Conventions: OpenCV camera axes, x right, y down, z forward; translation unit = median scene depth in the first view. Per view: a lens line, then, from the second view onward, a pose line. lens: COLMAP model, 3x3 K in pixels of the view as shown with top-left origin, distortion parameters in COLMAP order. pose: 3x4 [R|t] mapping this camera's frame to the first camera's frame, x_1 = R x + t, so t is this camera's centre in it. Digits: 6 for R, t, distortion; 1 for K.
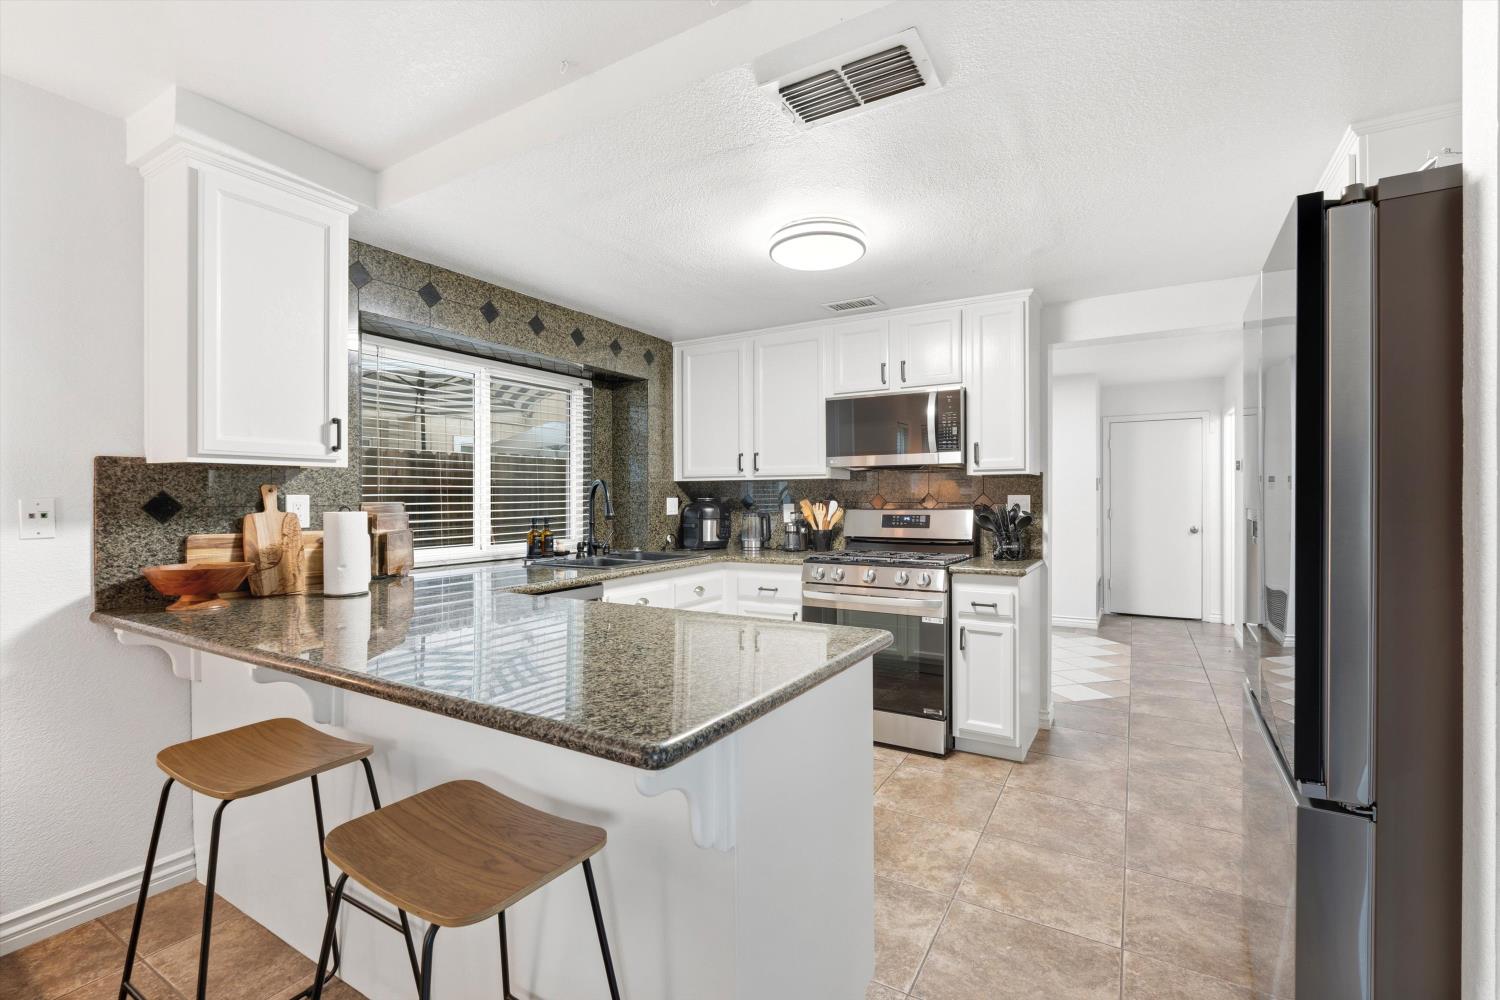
lens RADIAL K [[656.5, 0, 754.3], [0, 656.5, 502.1], [0, 0, 1]] dist [-0.002658, 0.000326]
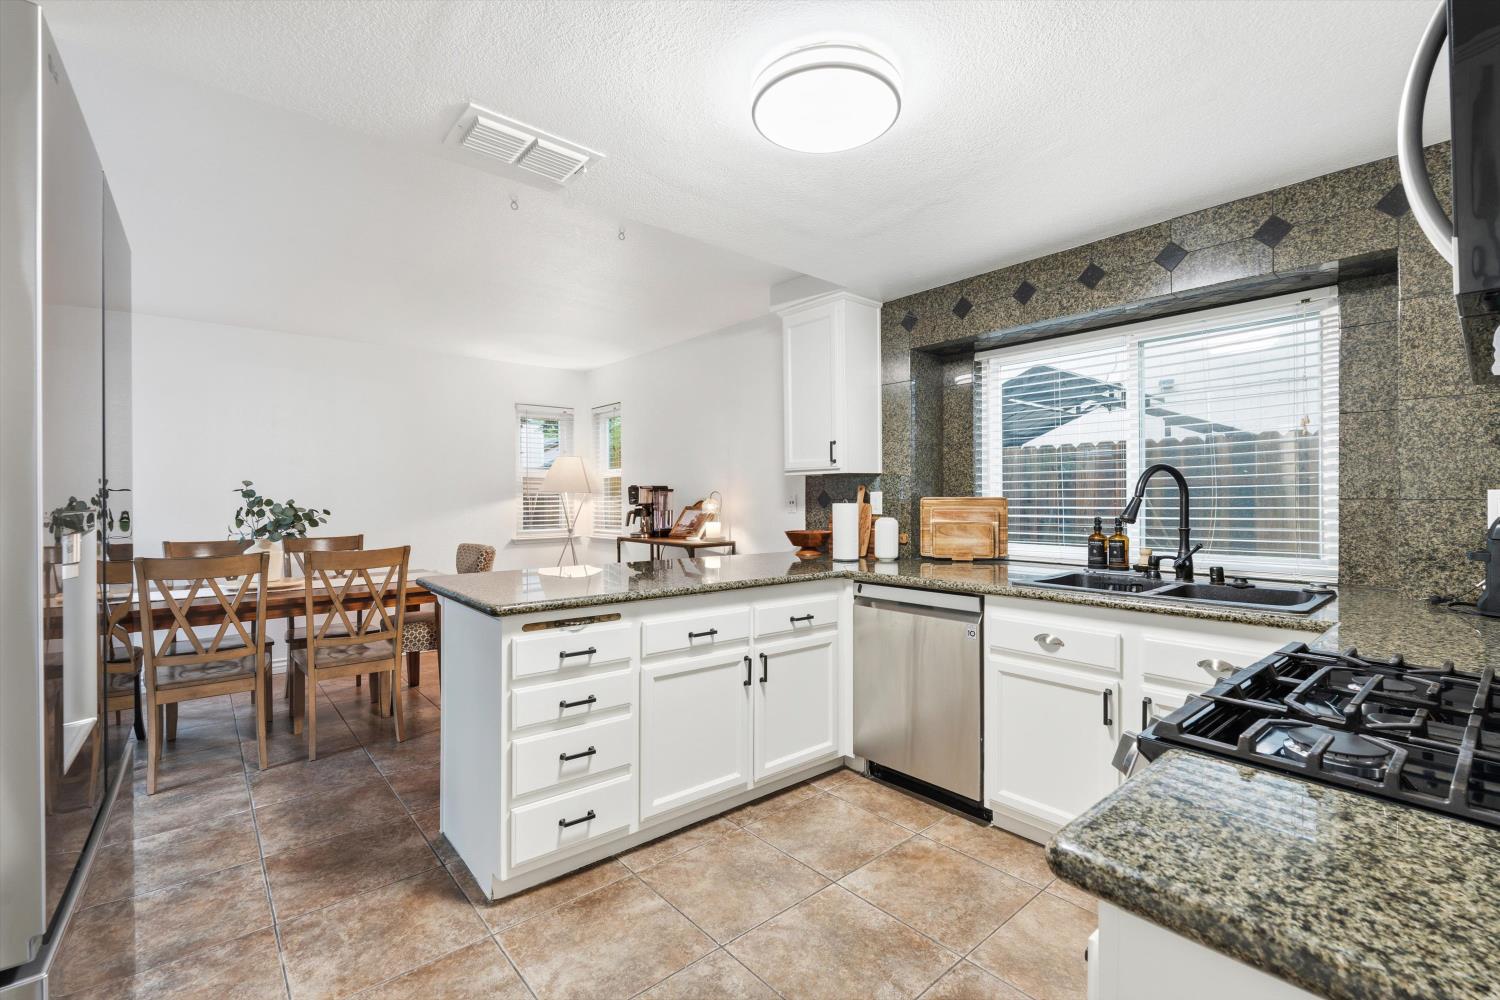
lens RADIAL K [[656.5, 0, 754.3], [0, 656.5, 502.1], [0, 0, 1]] dist [-0.002658, 0.000326]
pose [[-0.321050, 0.011625, -0.946991, 0.542526], [-0.000552, 0.999922, 0.012462, -0.004299], [0.947062, 0.004524, -0.321019, 0.842816]]
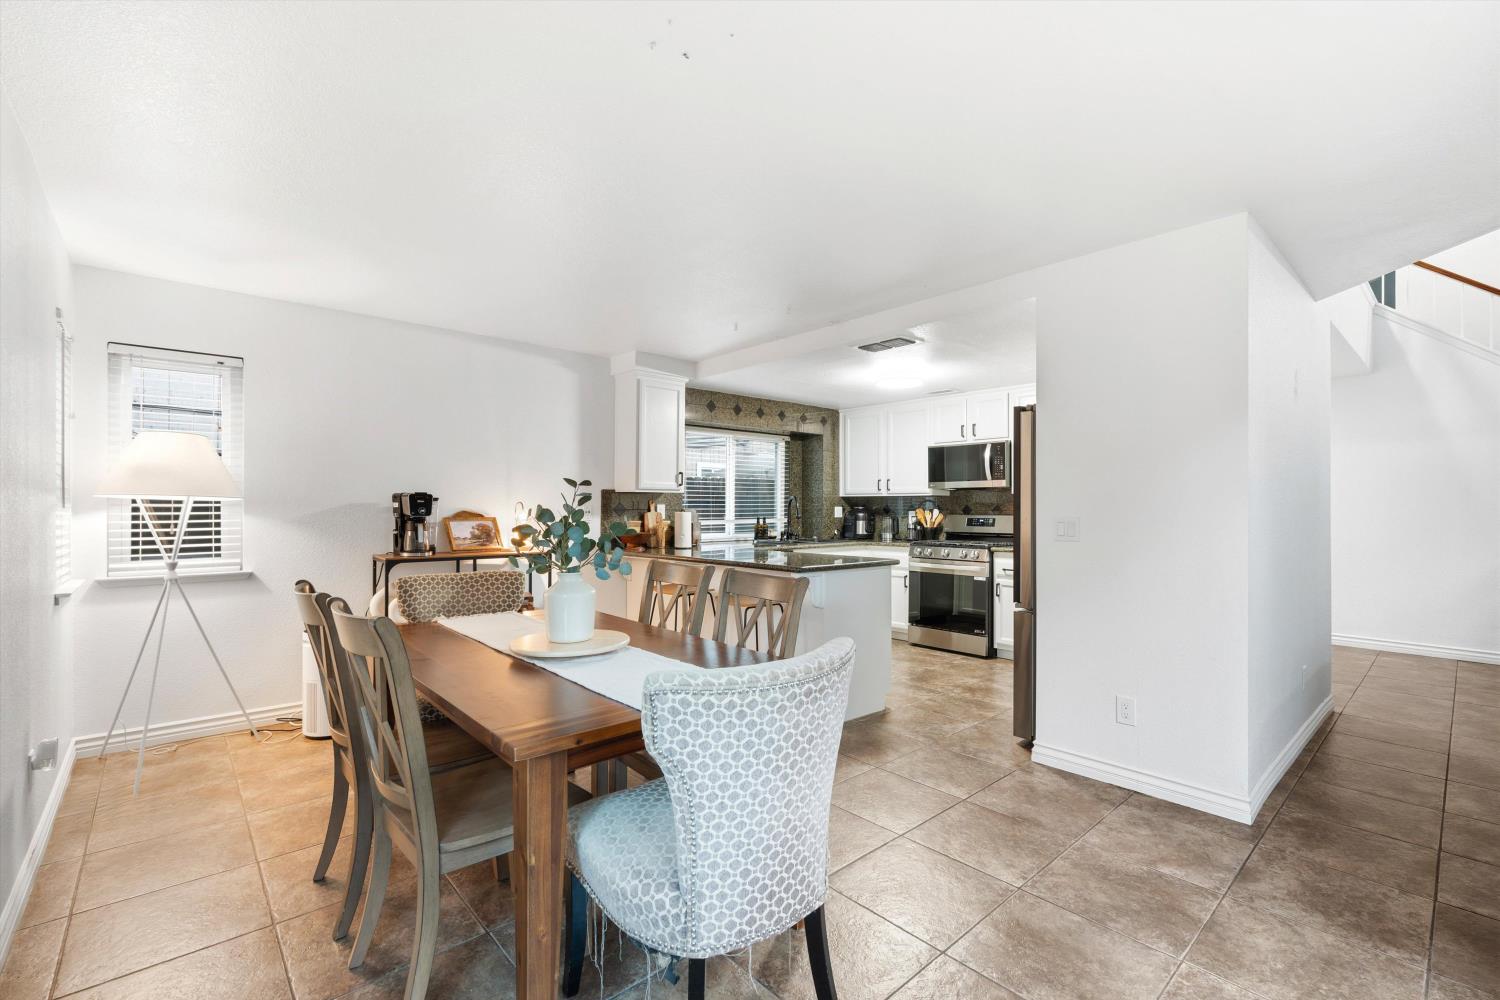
lens RADIAL K [[656.5, 0, 754.3], [0, 656.5, 502.1], [0, 0, 1]] dist [-0.002658, 0.000326]
pose [[0.953724, 0.002700, -0.300672, 0.201114], [-0.007038, 0.999886, -0.013345, 0.005935], [0.300602, 0.014844, 0.953634, -0.736364]]
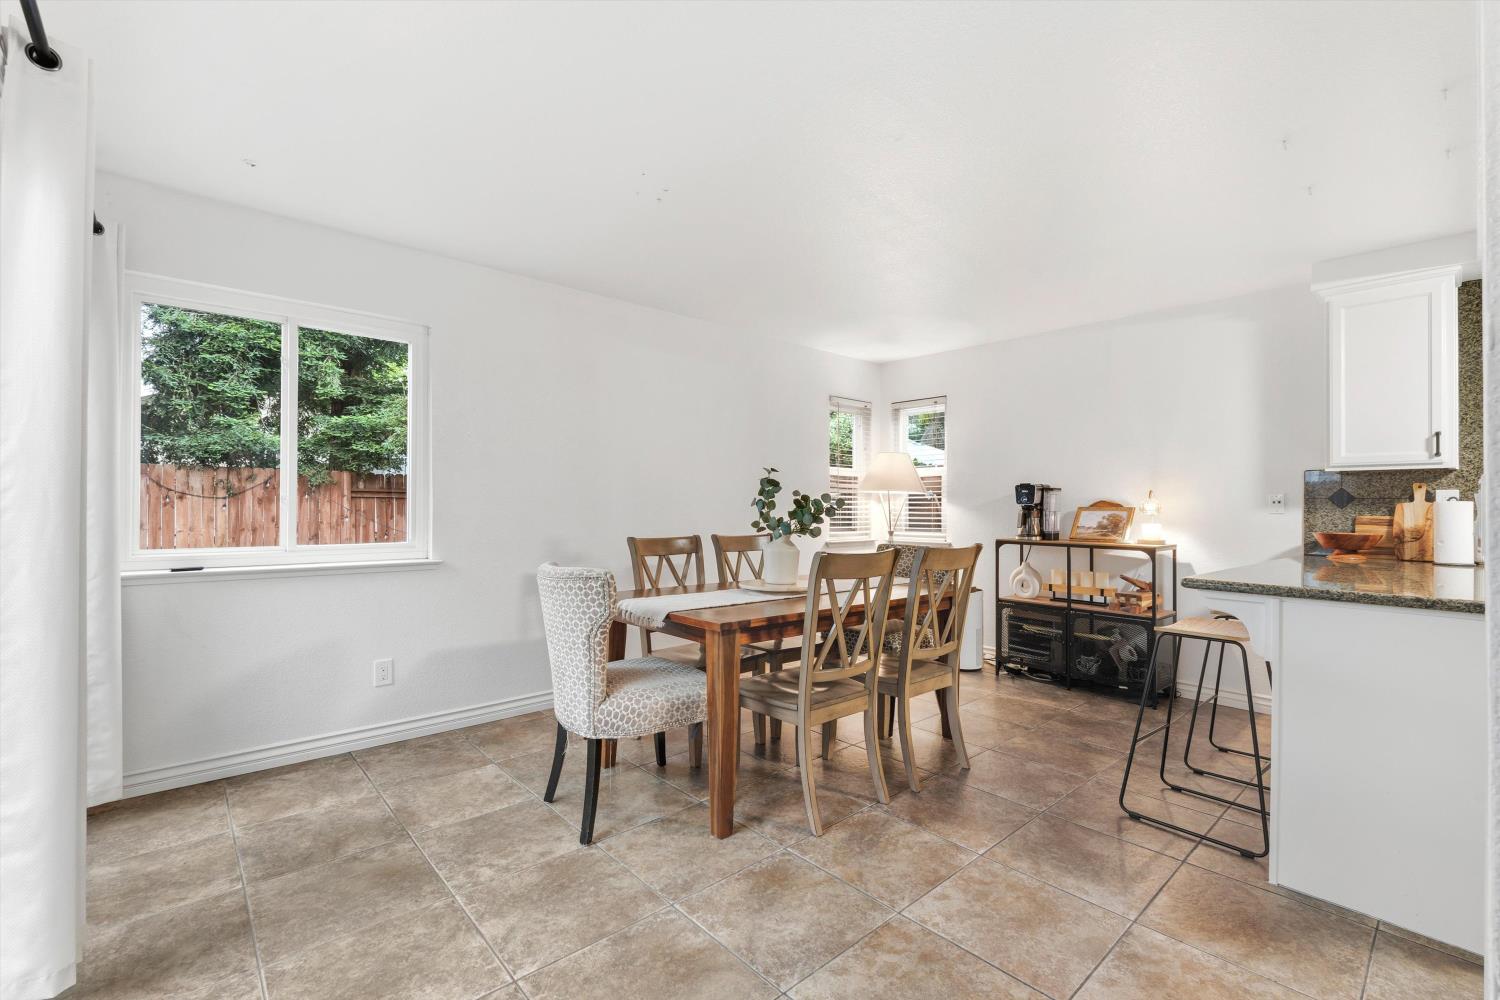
lens RADIAL K [[656.5, 0, 754.3], [0, 656.5, 502.1], [0, 0, 1]] dist [-0.002658, 0.000326]
pose [[-0.296413, -0.006814, -0.955036, 0.684425], [-0.012881, 0.999912, -0.003136, 0.025141], [0.954973, 0.011372, -0.296475, 0.037392]]
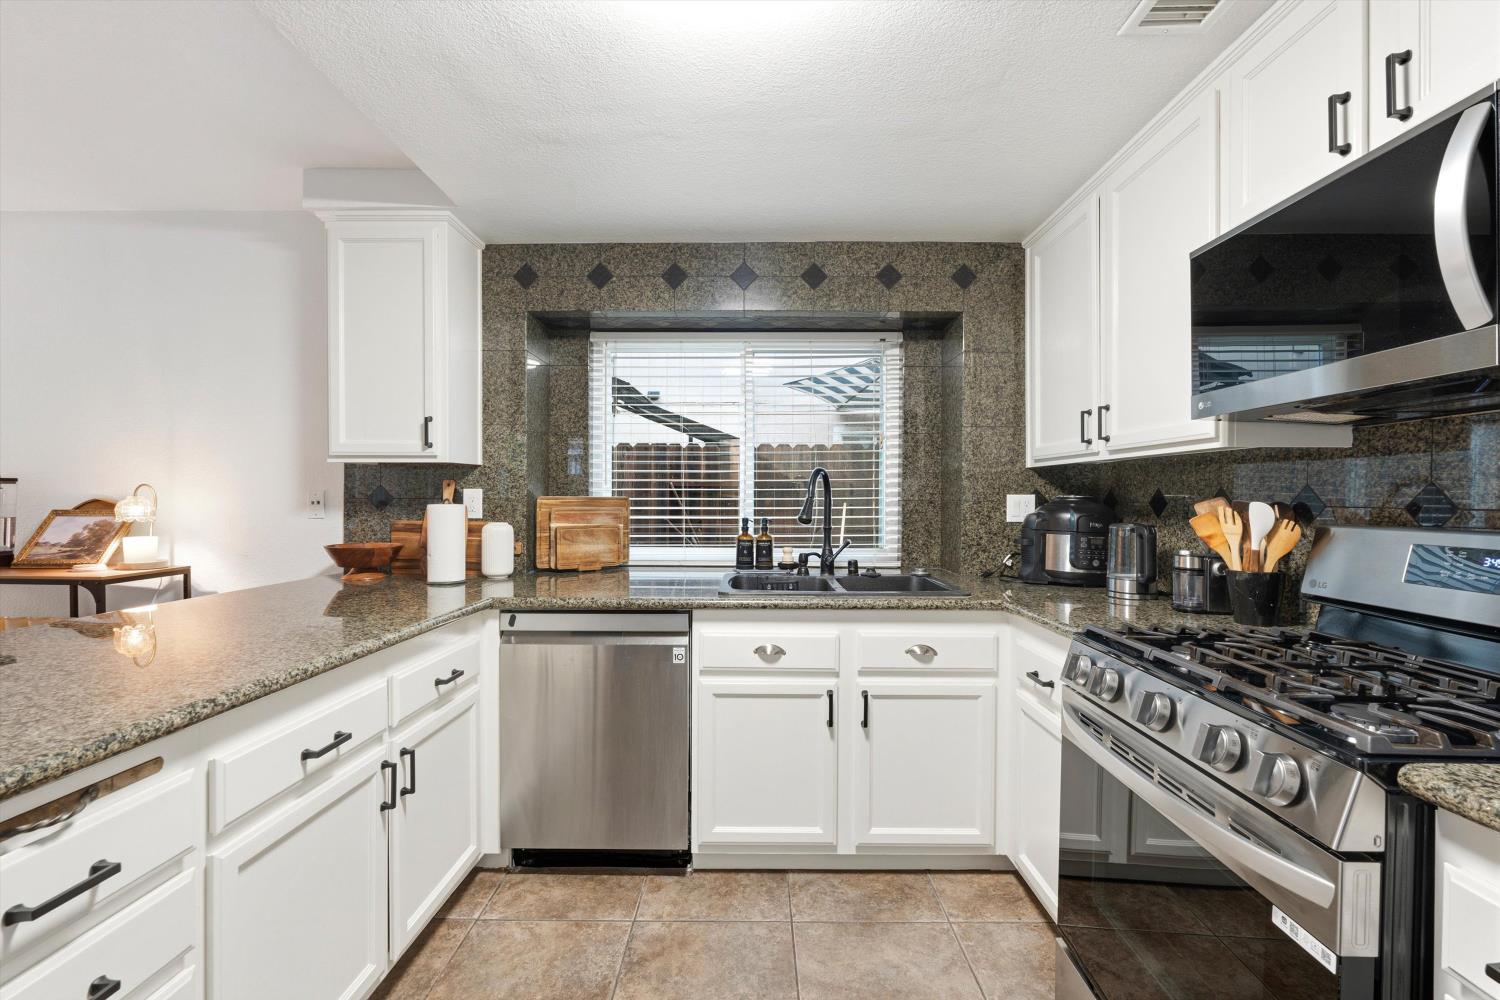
lens RADIAL K [[648.7, 0, 747.7], [0, 648.7, 502.4], [0, 0, 1]] dist [-0.008960, 0.000196]
pose [[0.499085, 0.014044, -0.866439, 0.344979], [-0.011155, 0.999890, 0.009781, -0.002686], [0.866481, 0.004784, 0.499187, 0.594124]]
